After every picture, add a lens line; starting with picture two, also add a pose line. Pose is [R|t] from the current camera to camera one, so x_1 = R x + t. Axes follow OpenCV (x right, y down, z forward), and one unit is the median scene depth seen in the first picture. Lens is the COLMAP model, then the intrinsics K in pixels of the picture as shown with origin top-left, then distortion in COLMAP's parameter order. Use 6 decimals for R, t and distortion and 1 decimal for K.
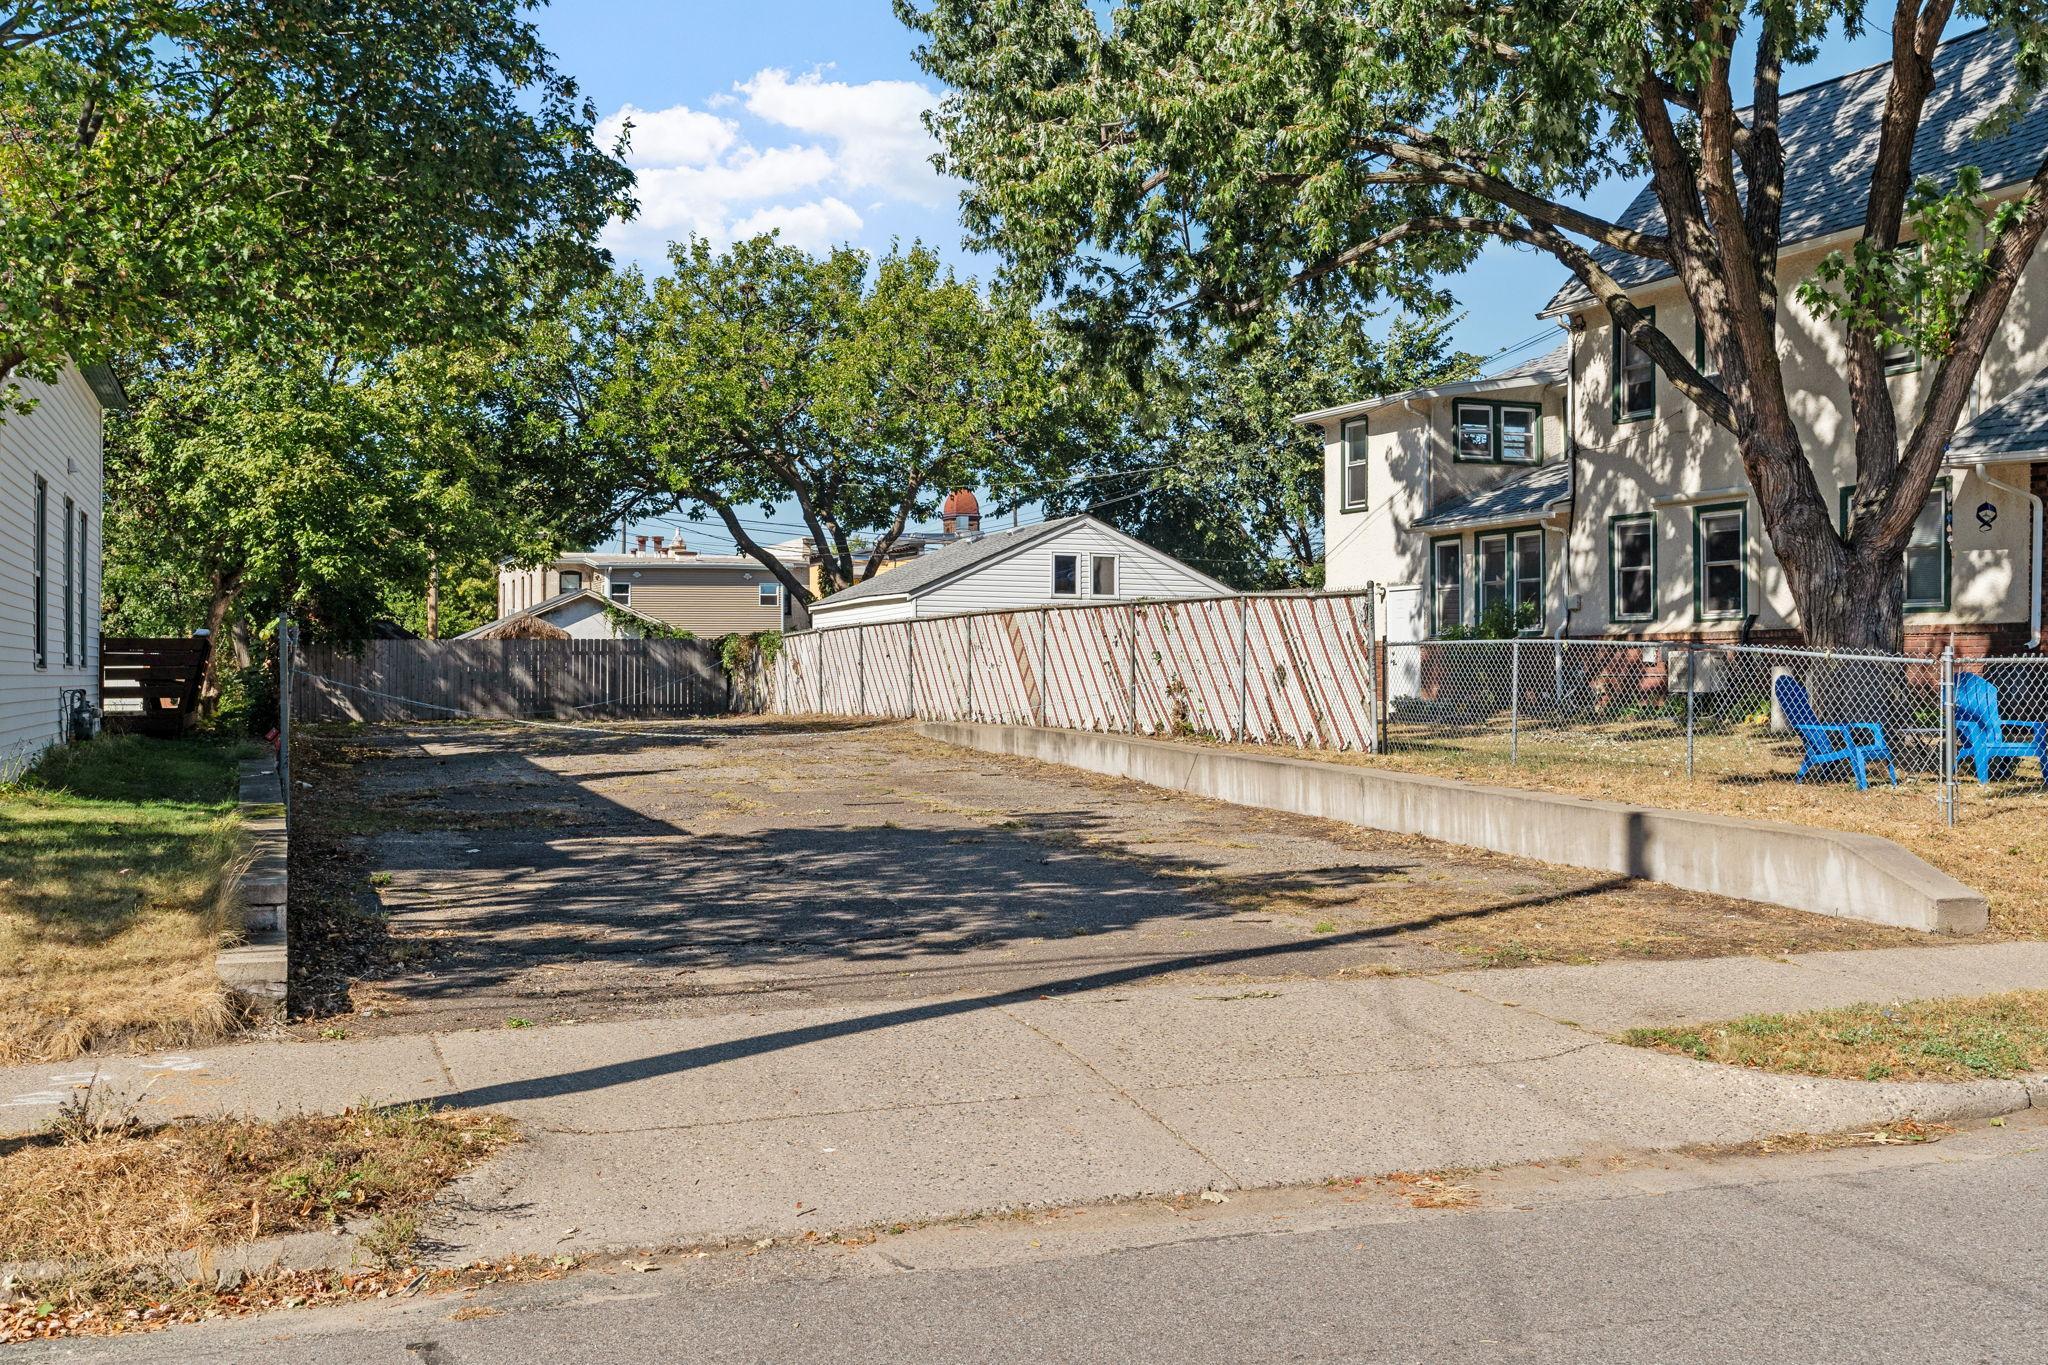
lens RADIAL K [[2068.1, 0, 948.5], [0, 2068.1, 678.2], [0, 0, 1]] dist [-0.000685, 0.004484]
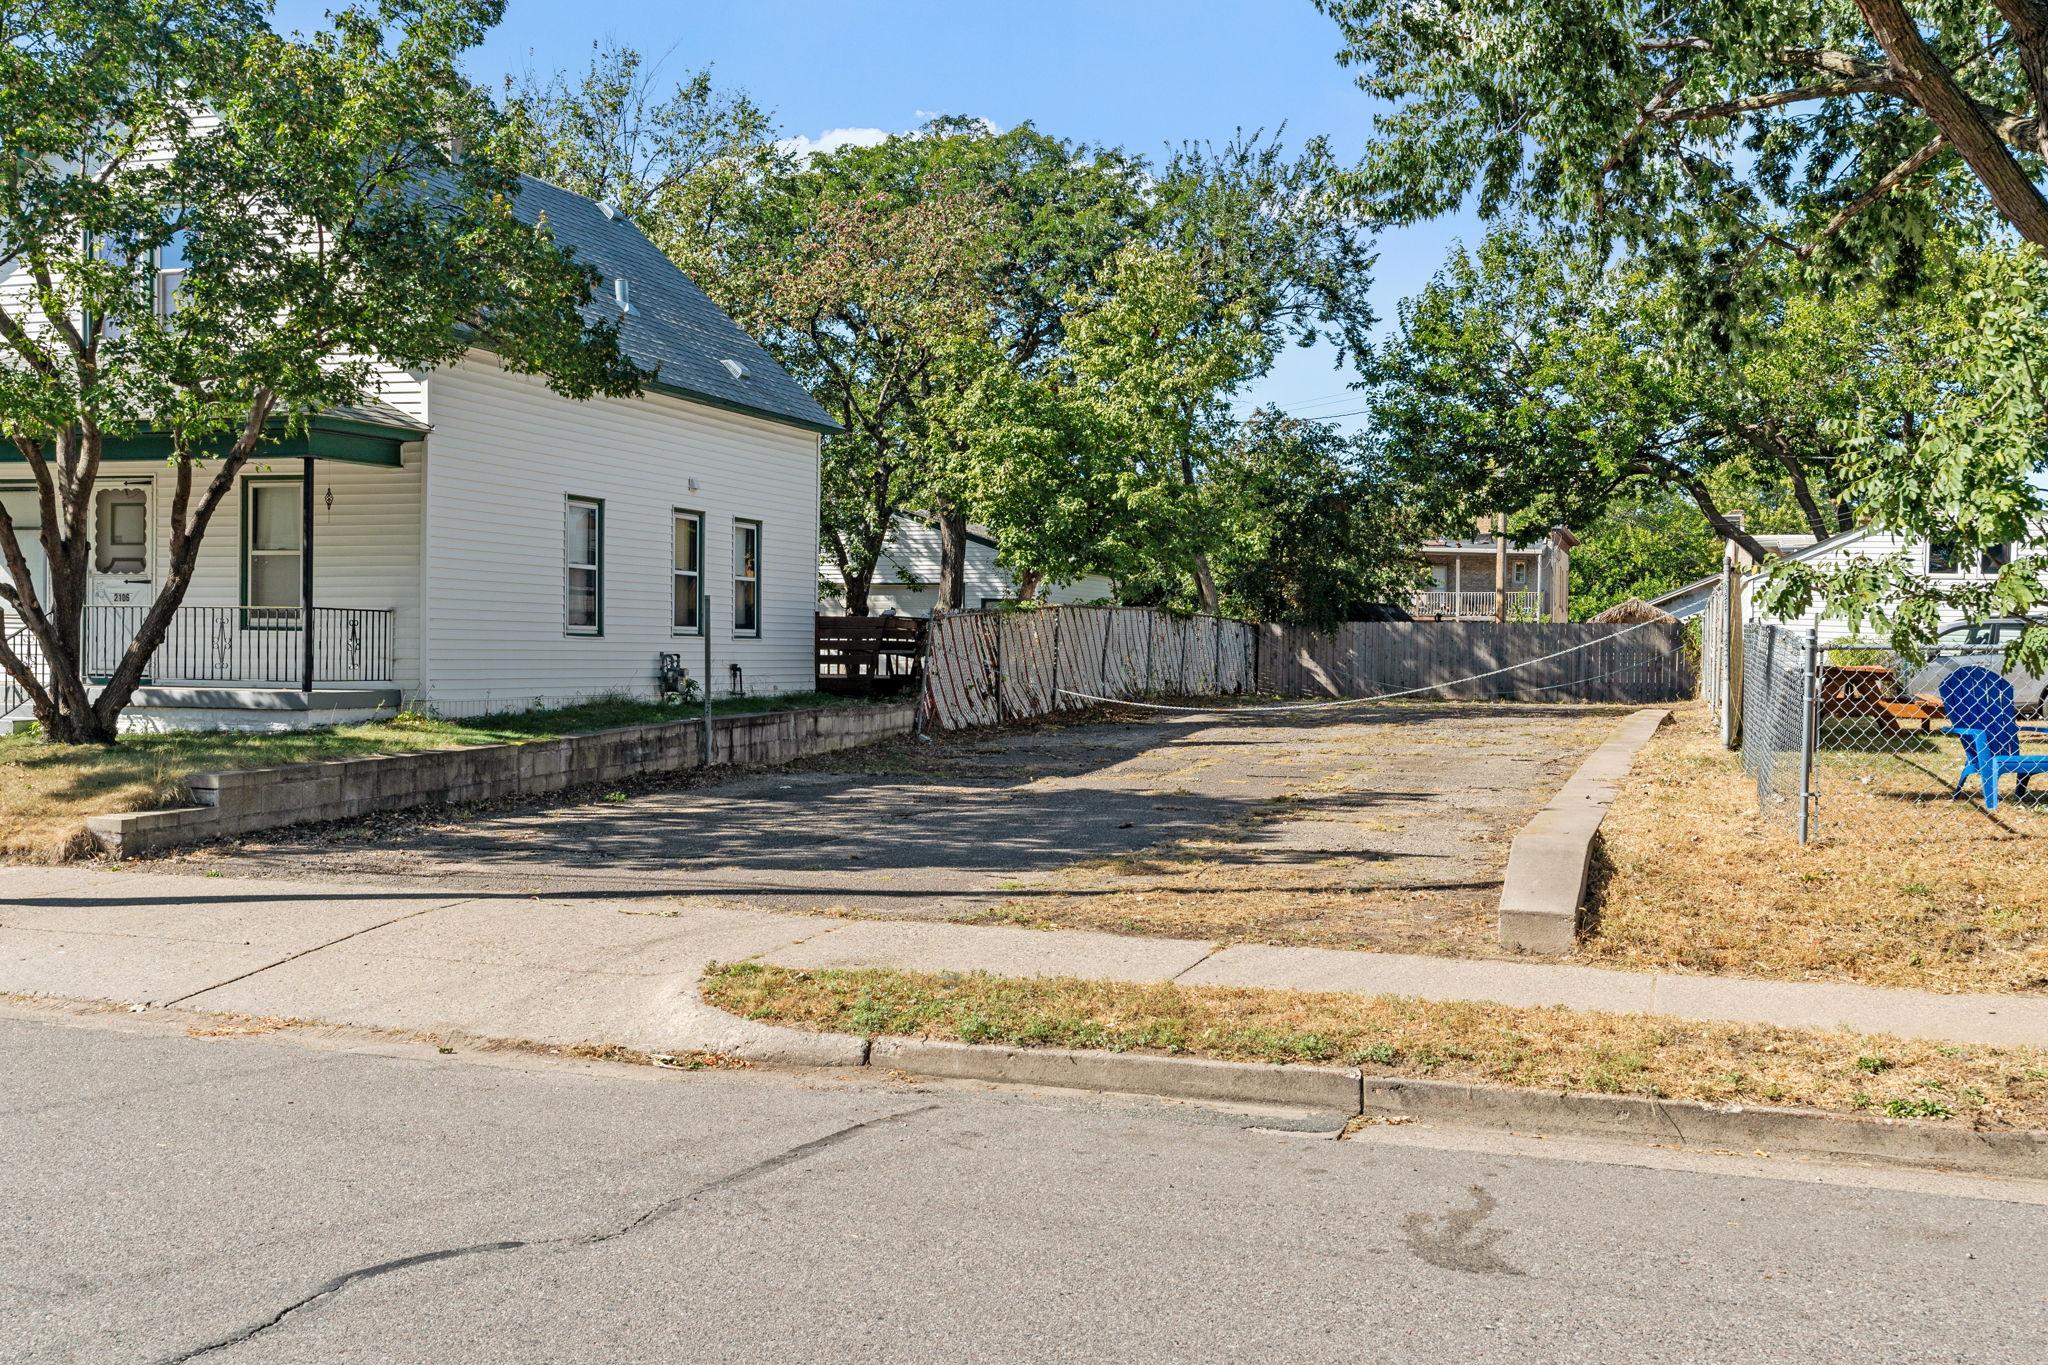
lens RADIAL K [[2019.0, 0, 948.4], [0, 2019.0, 725.3], [0, 0, 1]] dist [-0.004684, 0.014964]
pose [[0.771835, 0.037520, -0.634715, 0.419234], [-0.017744, 0.999140, 0.037485, -0.000295], [0.635576, -0.017670, 0.771836, 0.088963]]
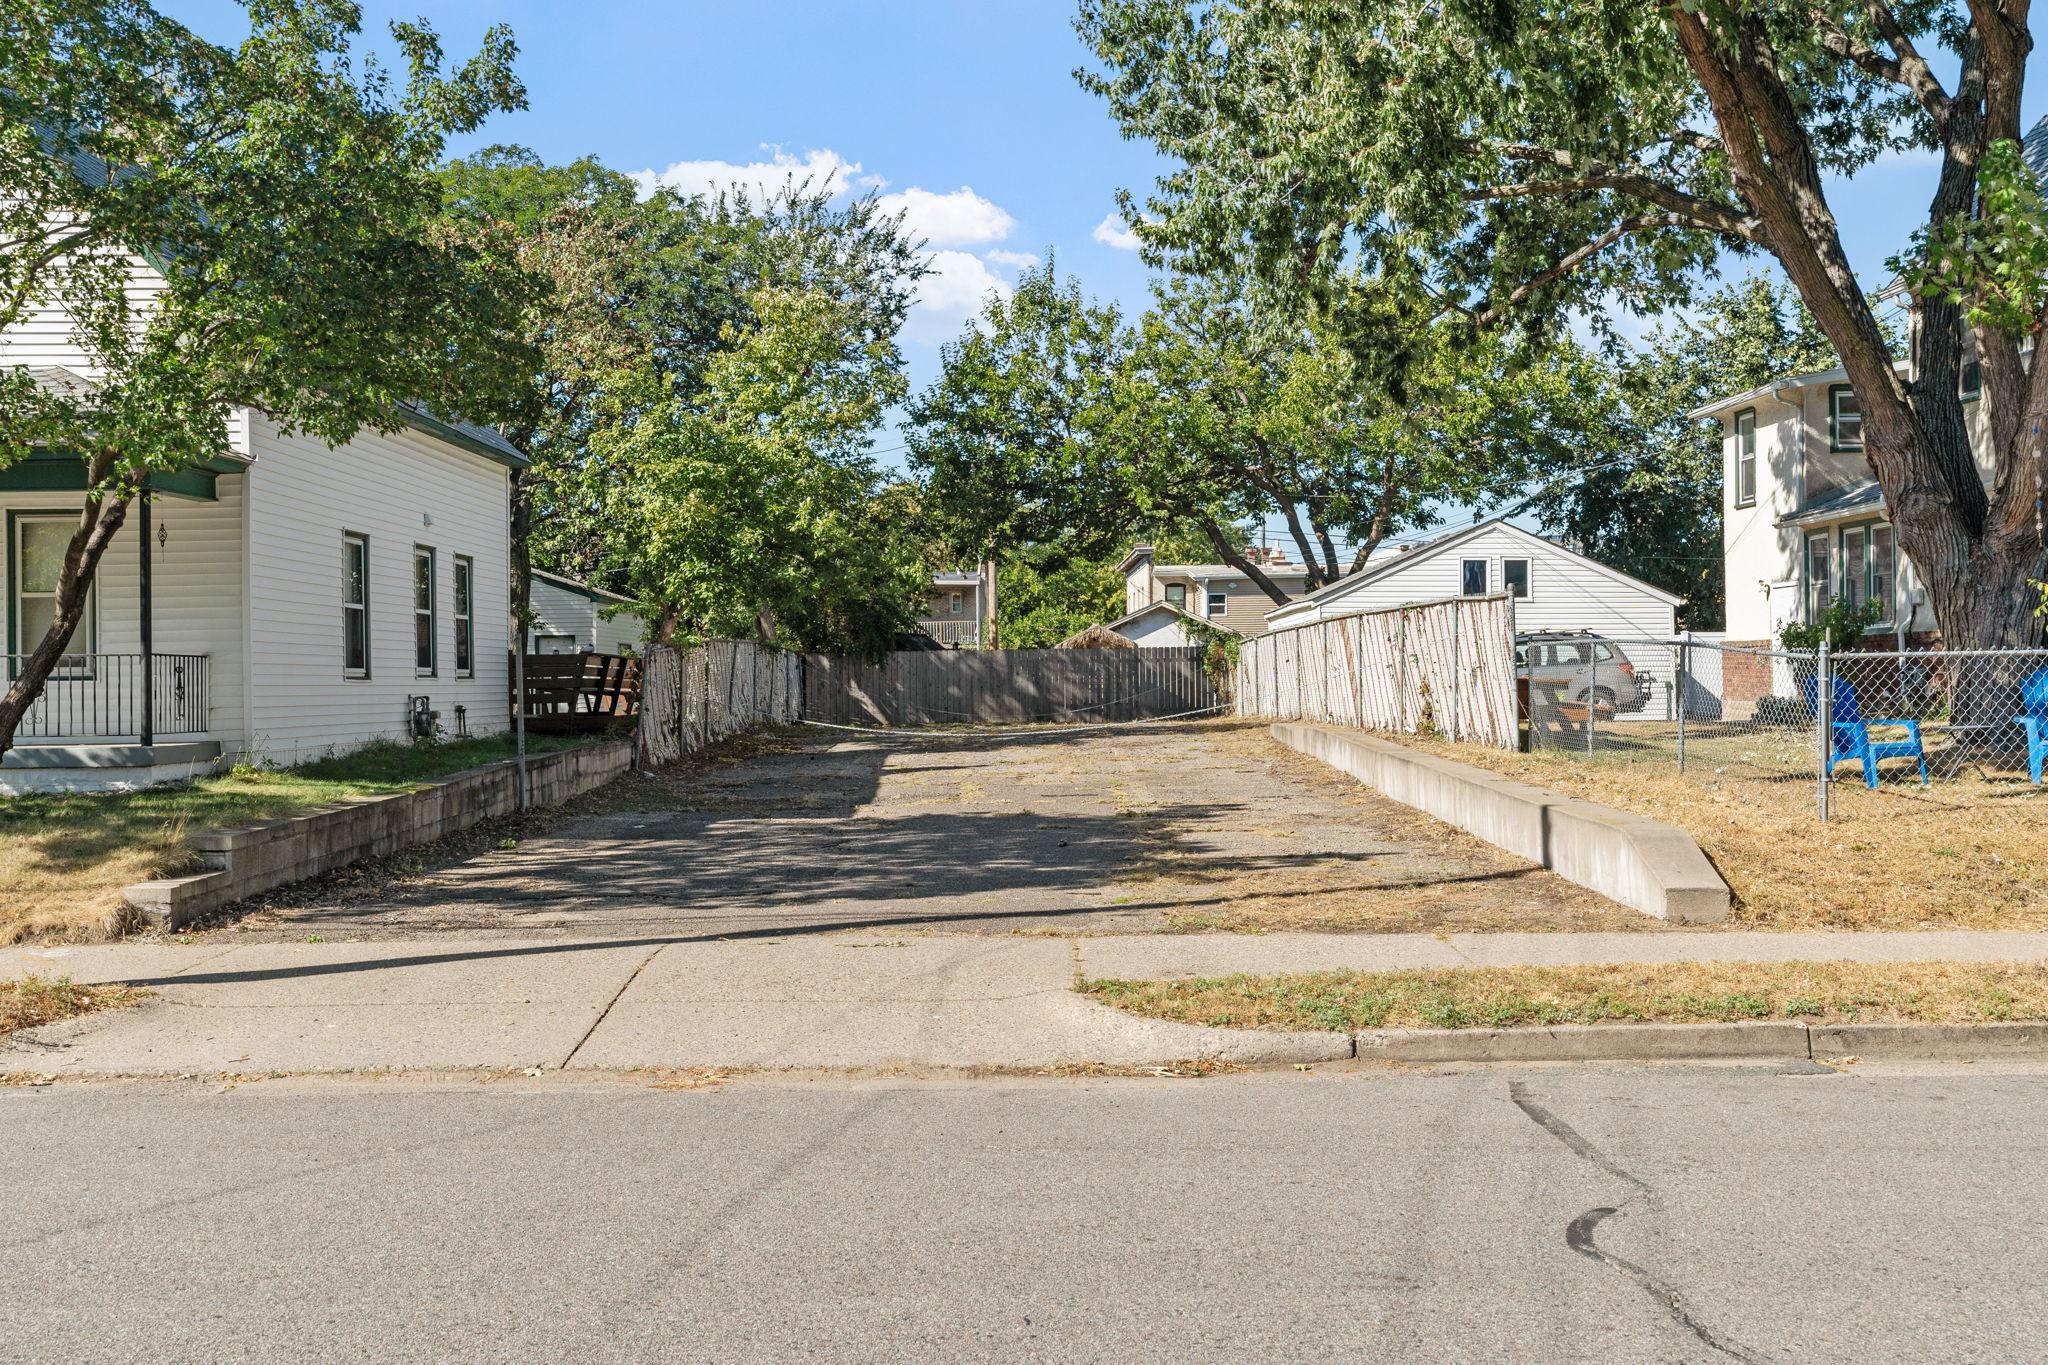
lens RADIAL K [[2019.0, 0, 948.4], [0, 2019.0, 725.3], [0, 0, 1]] dist [-0.004684, 0.014964]
pose [[0.935324, -0.000757, -0.353791, 0.248083], [0.007893, 0.999793, 0.018728, 0.002014], [0.353704, -0.020309, 0.935137, -0.032622]]
